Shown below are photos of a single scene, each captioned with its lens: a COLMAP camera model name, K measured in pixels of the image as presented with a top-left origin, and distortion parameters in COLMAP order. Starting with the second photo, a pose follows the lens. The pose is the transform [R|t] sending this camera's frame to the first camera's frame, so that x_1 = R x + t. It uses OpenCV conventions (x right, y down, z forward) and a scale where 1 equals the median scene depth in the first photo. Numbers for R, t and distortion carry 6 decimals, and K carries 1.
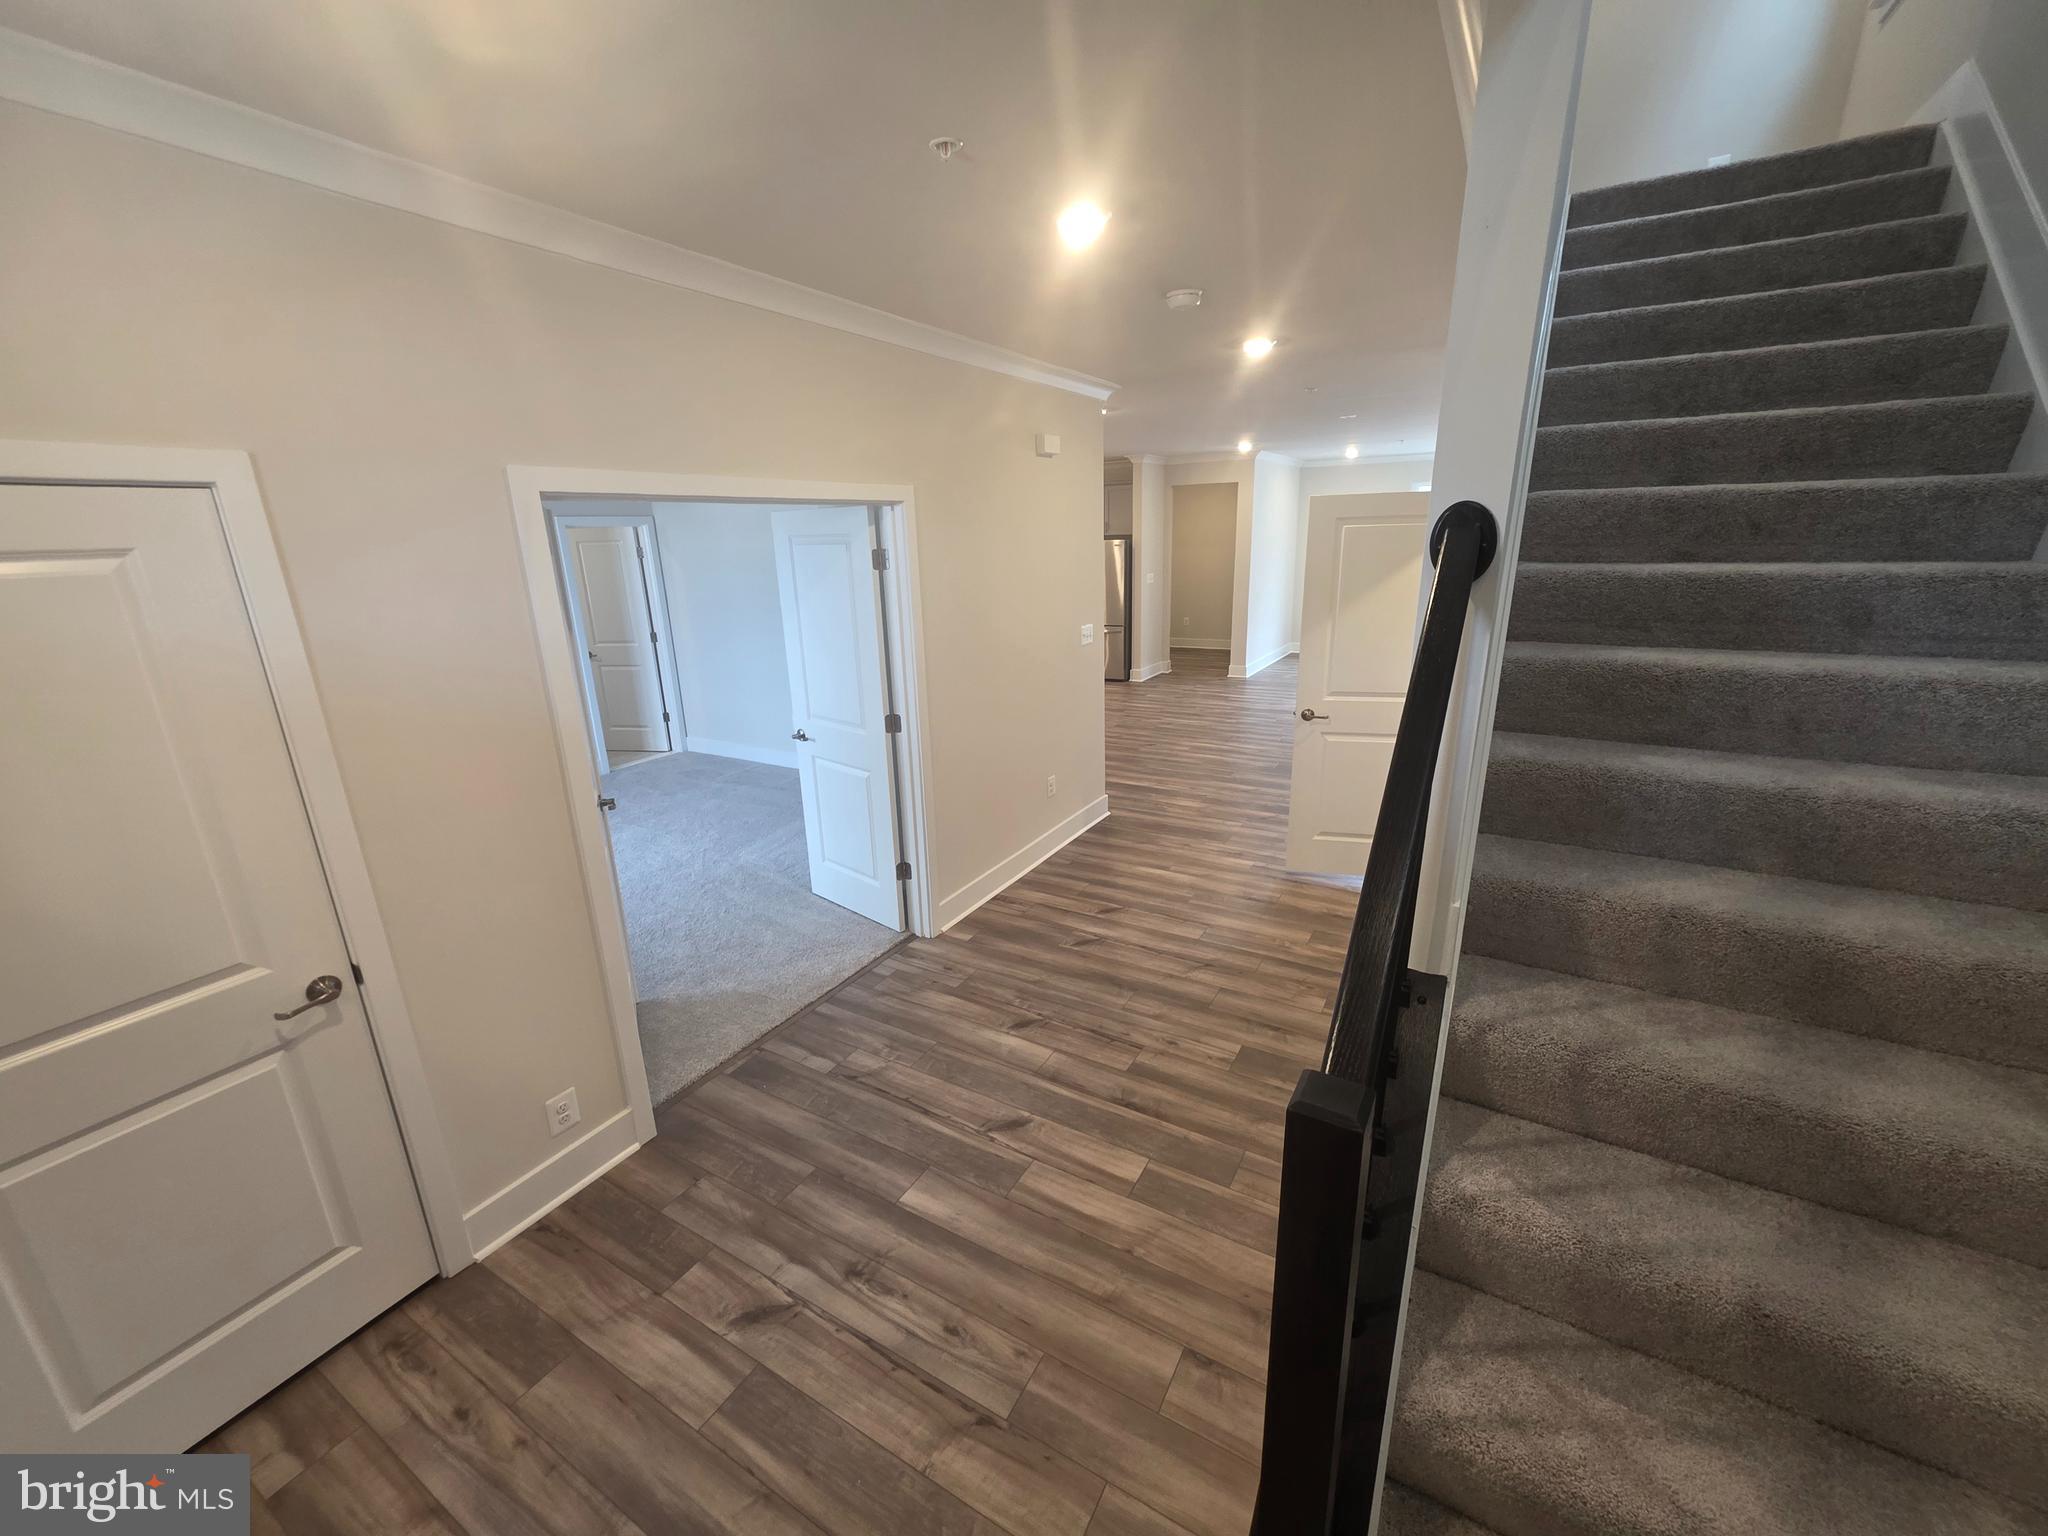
lens RADIAL K [[816.7, 0, 1027.0], [0, 816.7, 767.0], [0, 0, 1]] dist [0.001944, 0.000936]
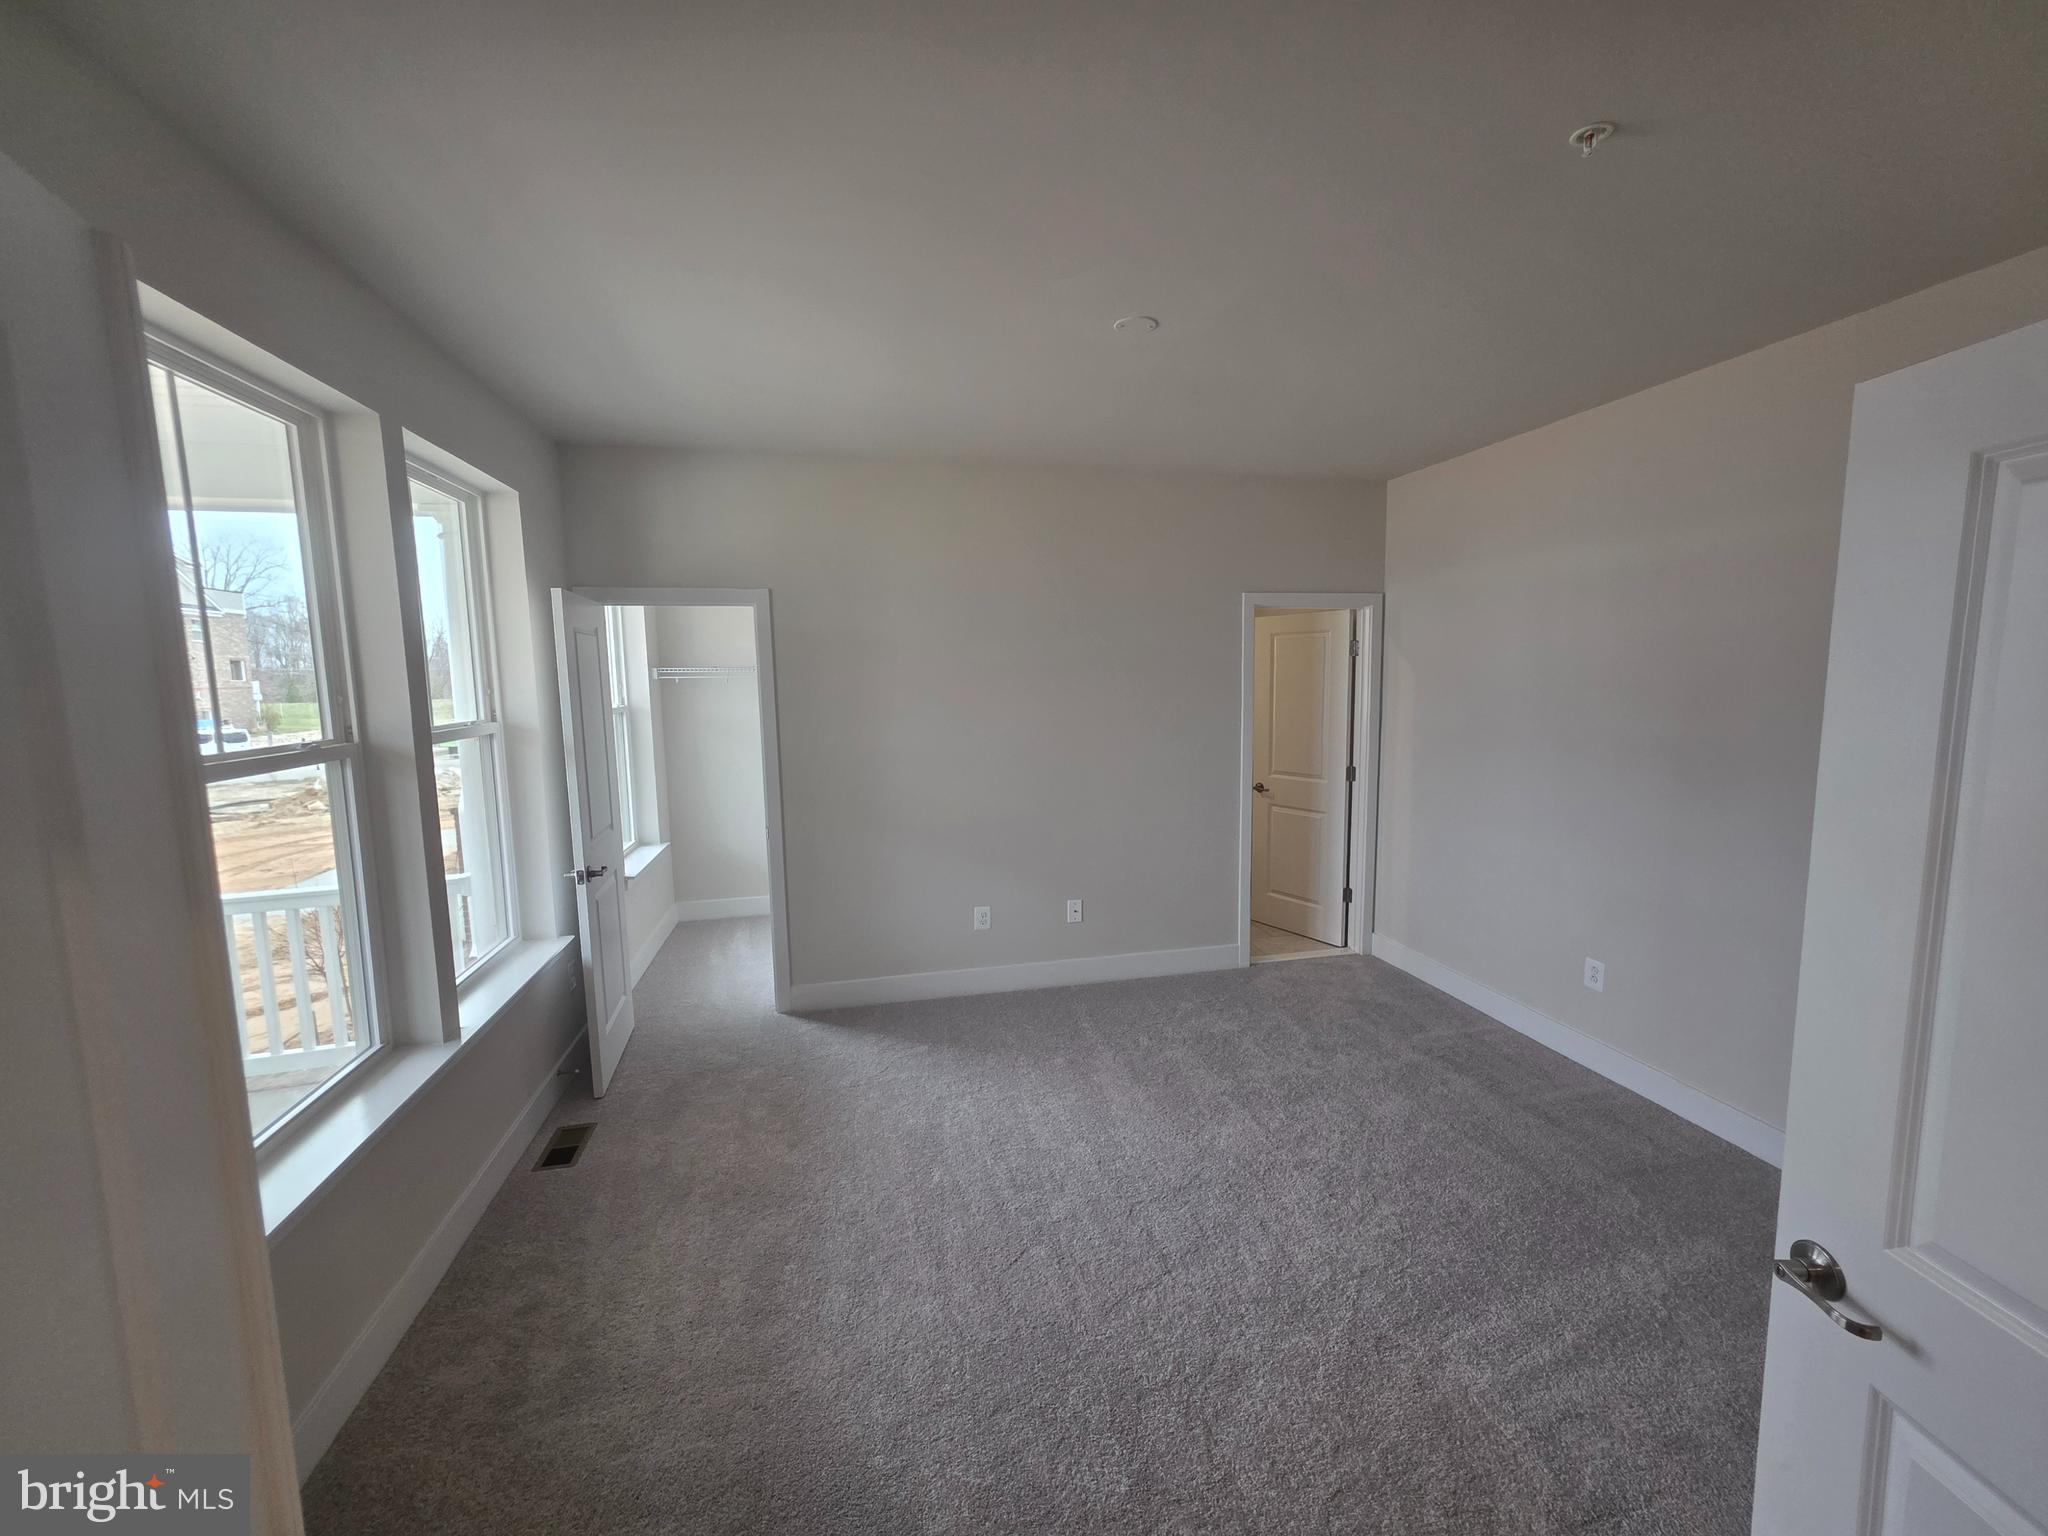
lens RADIAL K [[816.7, 0, 1027.0], [0, 816.7, 767.0], [0, 0, 1]] dist [0.001944, 0.000936]
pose [[0.682054, 0.102360, -0.724103, -0.168369], [-0.206128, 0.976918, -0.056059, -0.077769], [0.701650, 0.187494, 0.687410, 0.385621]]
